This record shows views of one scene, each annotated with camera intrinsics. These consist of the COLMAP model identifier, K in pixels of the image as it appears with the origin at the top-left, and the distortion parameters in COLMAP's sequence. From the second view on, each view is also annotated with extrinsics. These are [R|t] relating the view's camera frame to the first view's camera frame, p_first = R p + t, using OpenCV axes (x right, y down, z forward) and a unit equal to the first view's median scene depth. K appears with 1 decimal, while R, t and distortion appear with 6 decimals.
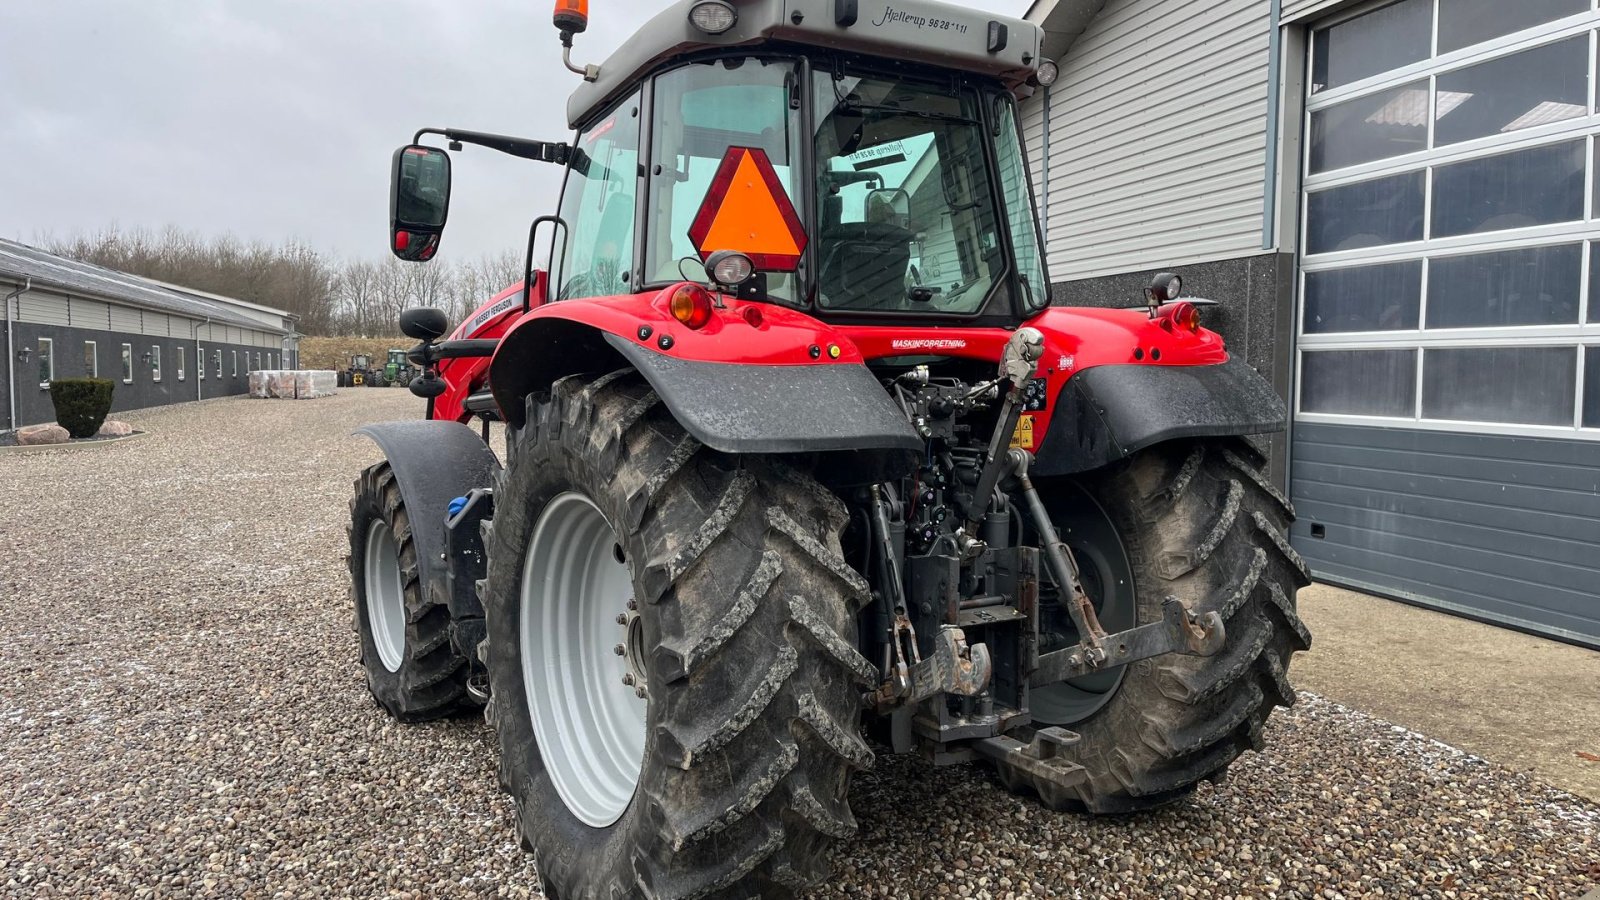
lens RADIAL K [[1204.2, 0, 799.2], [0, 1204.2, 446.0], [0, 0, 1]] dist [0.070498, -0.087339]
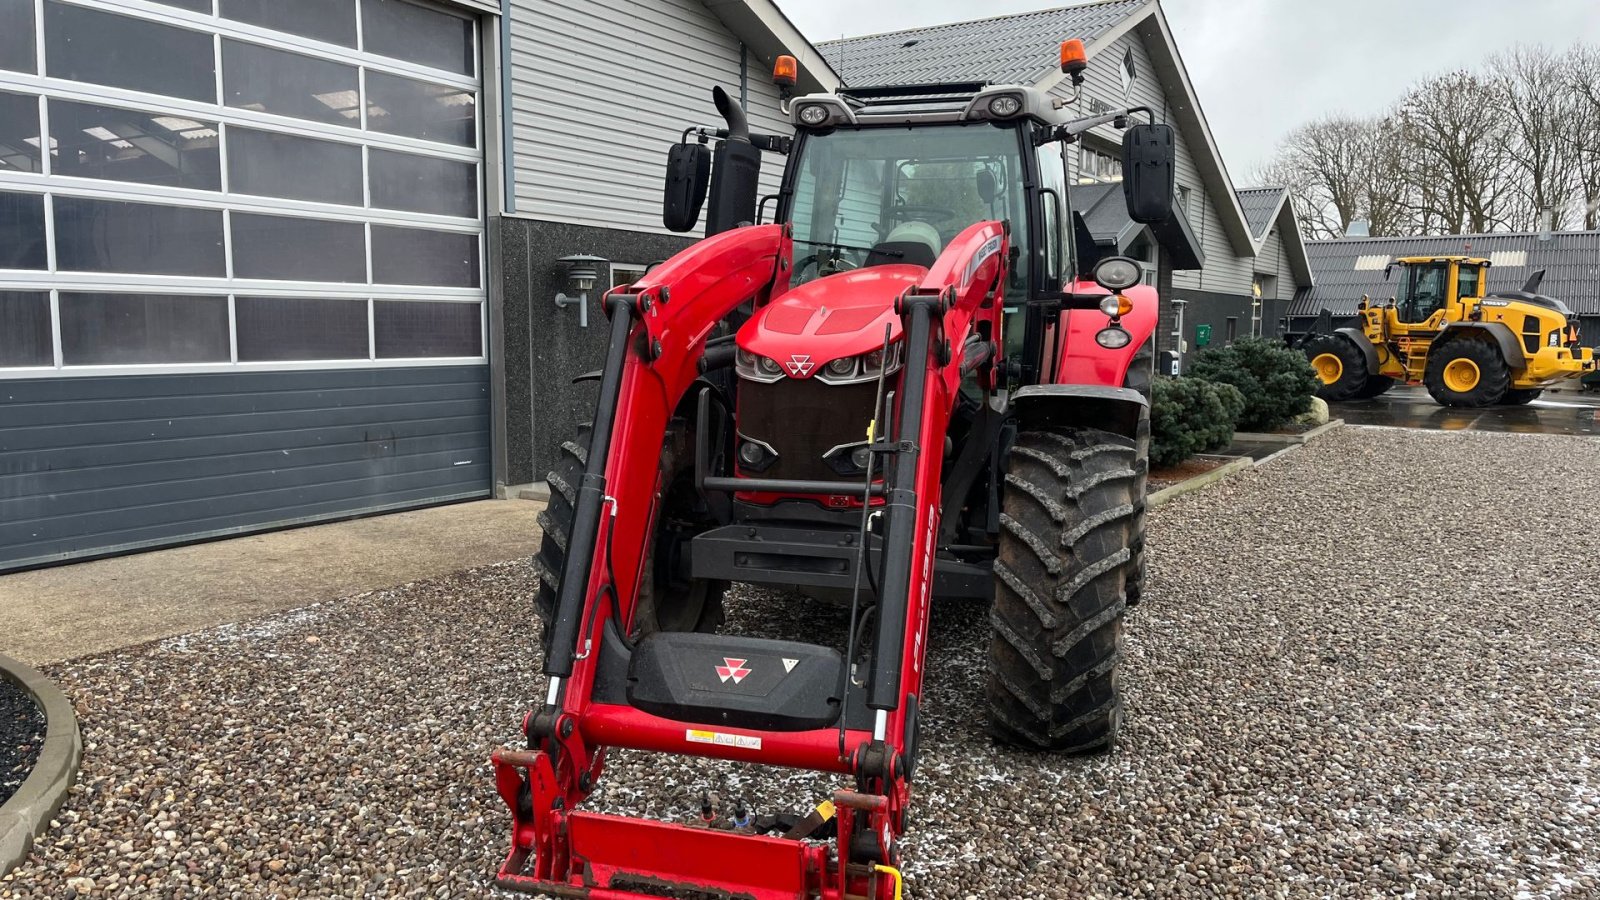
lens RADIAL K [[1204.2, 0, 783.0], [0, 1204.2, 453.5], [0, 0, 1]] dist [0.070498, -0.087339]
pose [[-0.654690, -0.087654, 0.750799, -0.893940], [0.041544, 0.987580, 0.151523, -0.118752], [-0.754755, 0.130391, -0.642917, 1.875075]]
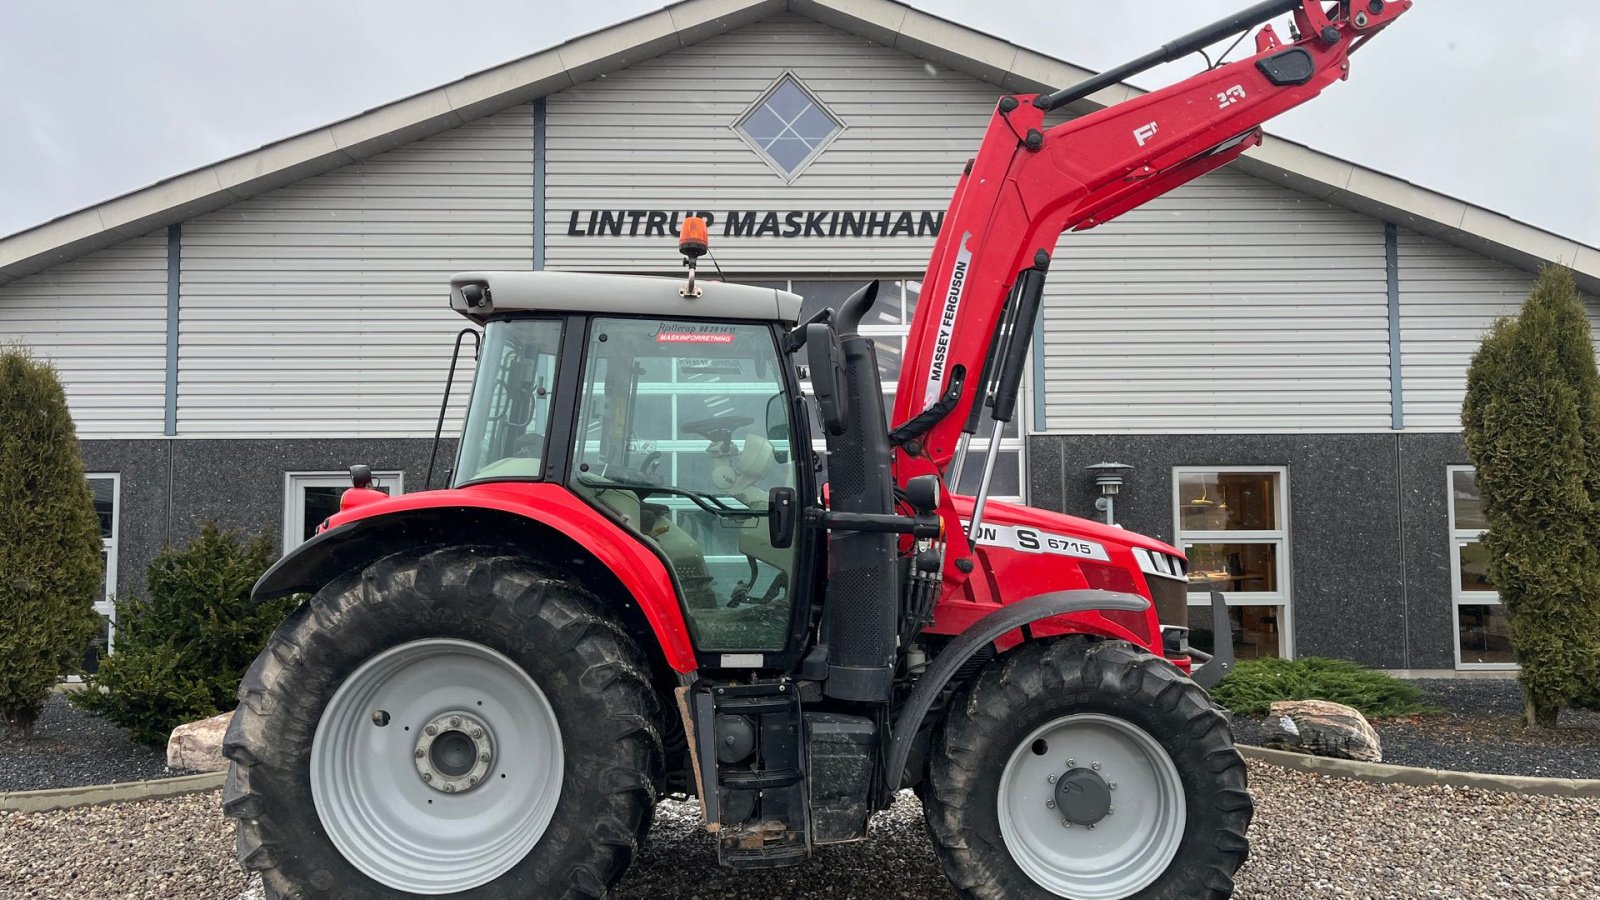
lens RADIAL K [[1204.2, 0, 807.5], [0, 1204.2, 438.1], [0, 0, 1]] dist [0.070498, -0.087339]
pose [[0.265423, 0.055064, 0.962558, -1.415730], [0.070338, 0.994601, -0.076293, -0.067825], [-0.961563, 0.087954, 0.260117, 0.687694]]
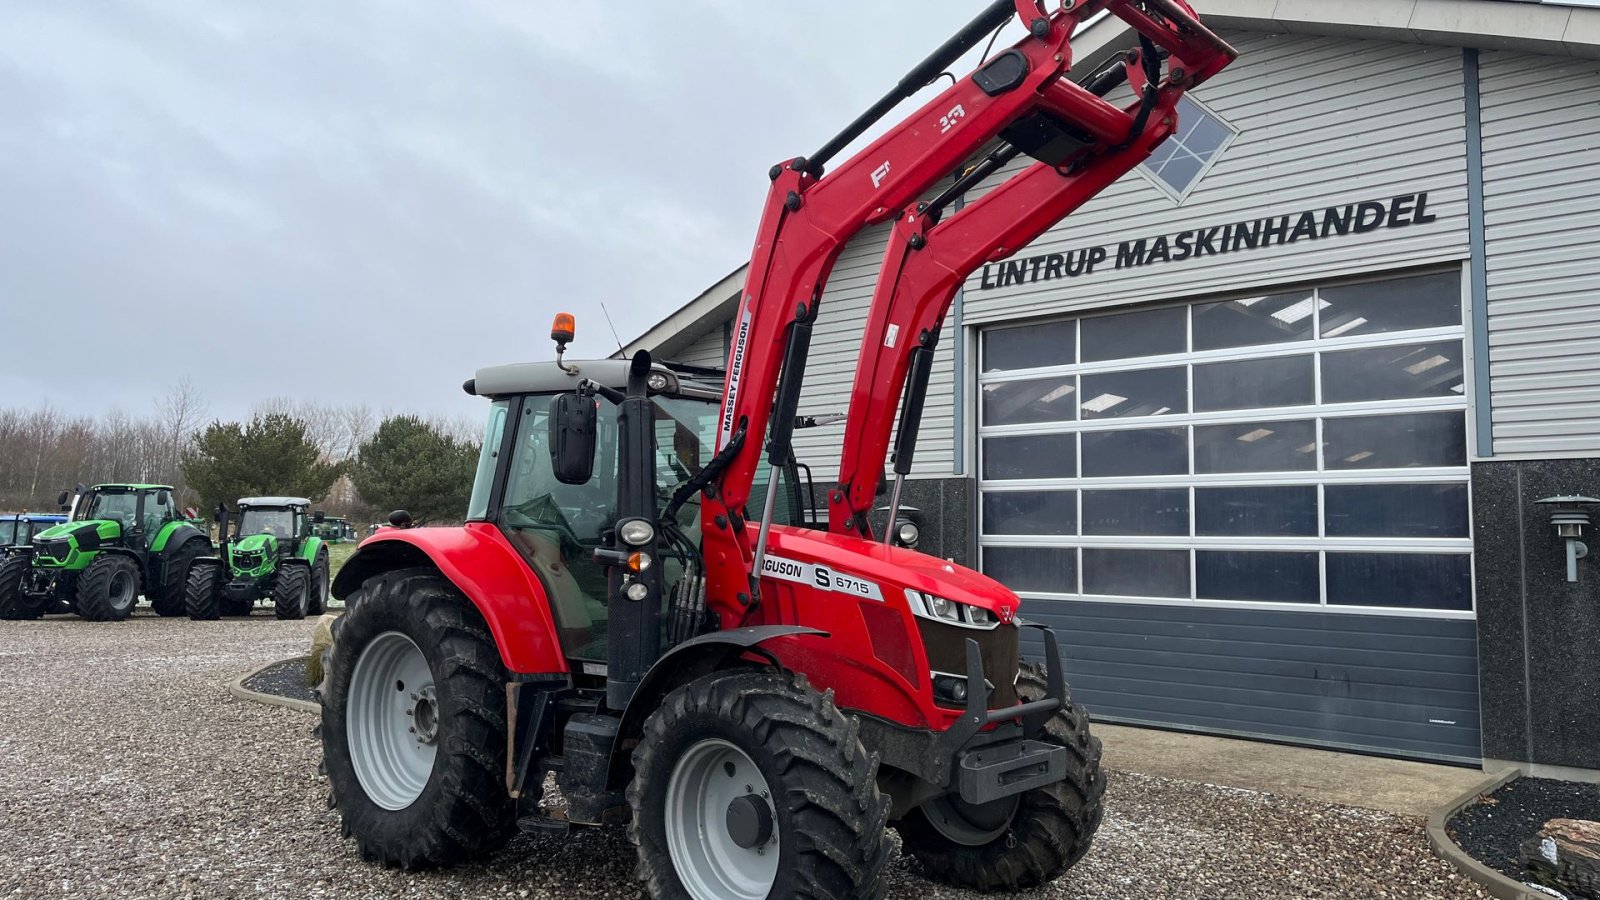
lens RADIAL K [[1204.2, 0, 803.4], [0, 1204.2, 438.1], [0, 0, 1]] dist [0.070498, -0.087339]
pose [[0.843509, 0.054103, 0.534383, -0.942548], [0.026223, 0.989579, -0.141582, -0.016488], [-0.536475, 0.133438, 0.833300, -0.153742]]
